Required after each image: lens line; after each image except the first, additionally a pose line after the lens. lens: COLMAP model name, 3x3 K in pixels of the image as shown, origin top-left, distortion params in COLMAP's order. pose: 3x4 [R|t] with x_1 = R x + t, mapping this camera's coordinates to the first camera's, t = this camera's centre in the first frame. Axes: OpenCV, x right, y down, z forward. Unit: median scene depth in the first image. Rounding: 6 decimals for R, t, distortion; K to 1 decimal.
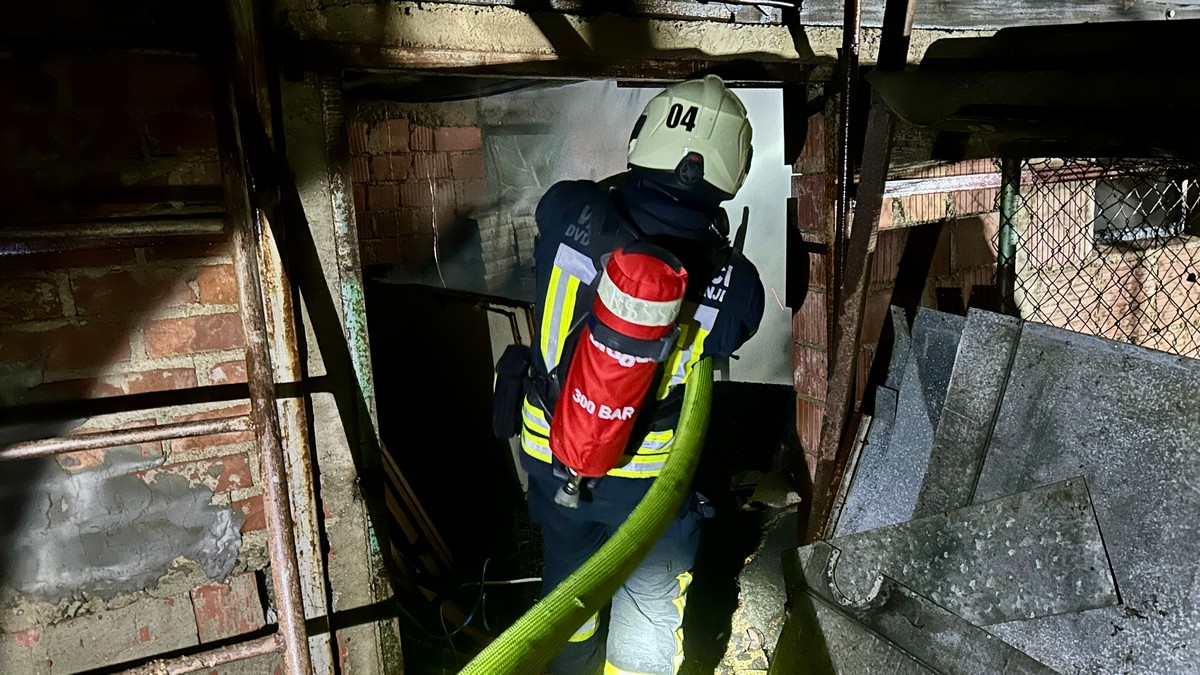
lens RADIAL K [[924.1, 0, 597.6], [0, 924.1, 338.8], [0, 0, 1]] dist [0.003768, -0.001050]
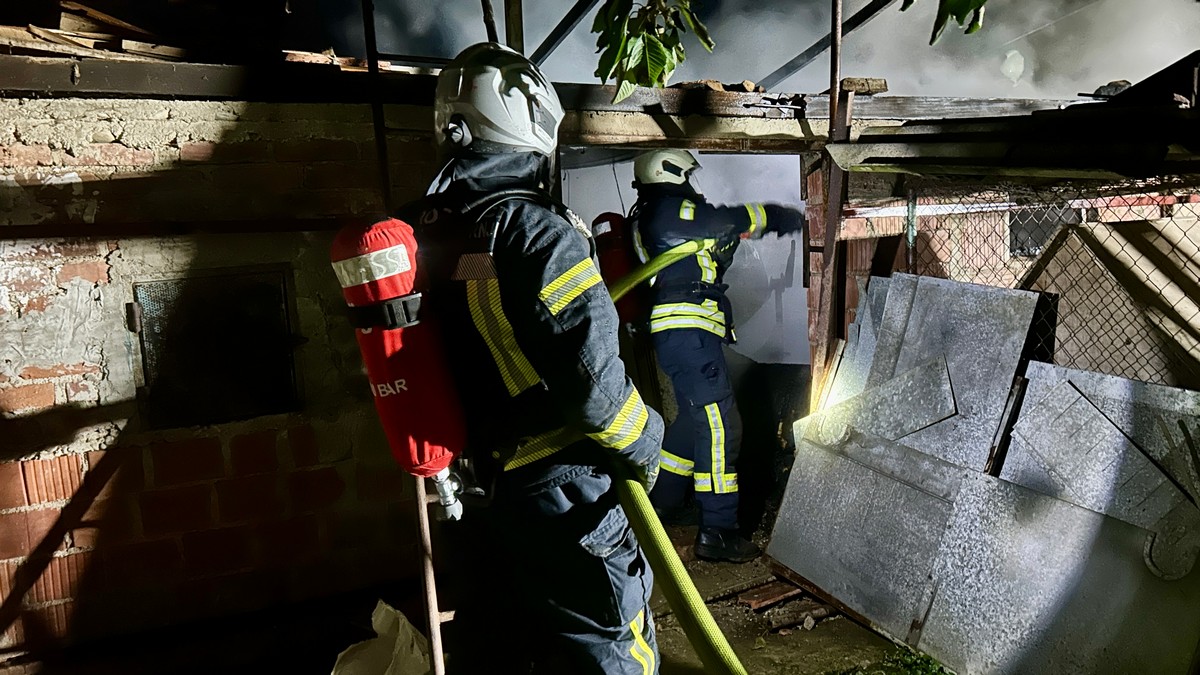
lens RADIAL K [[924.1, 0, 601.2], [0, 924.1, 335.8], [0, 0, 1]] dist [0.003768, -0.001050]
pose [[0.995792, 0.010892, -0.090990, 0.000443], [-0.018340, 0.996511, -0.081427, 0.245615], [0.089786, 0.082753, 0.992517, -0.823450]]
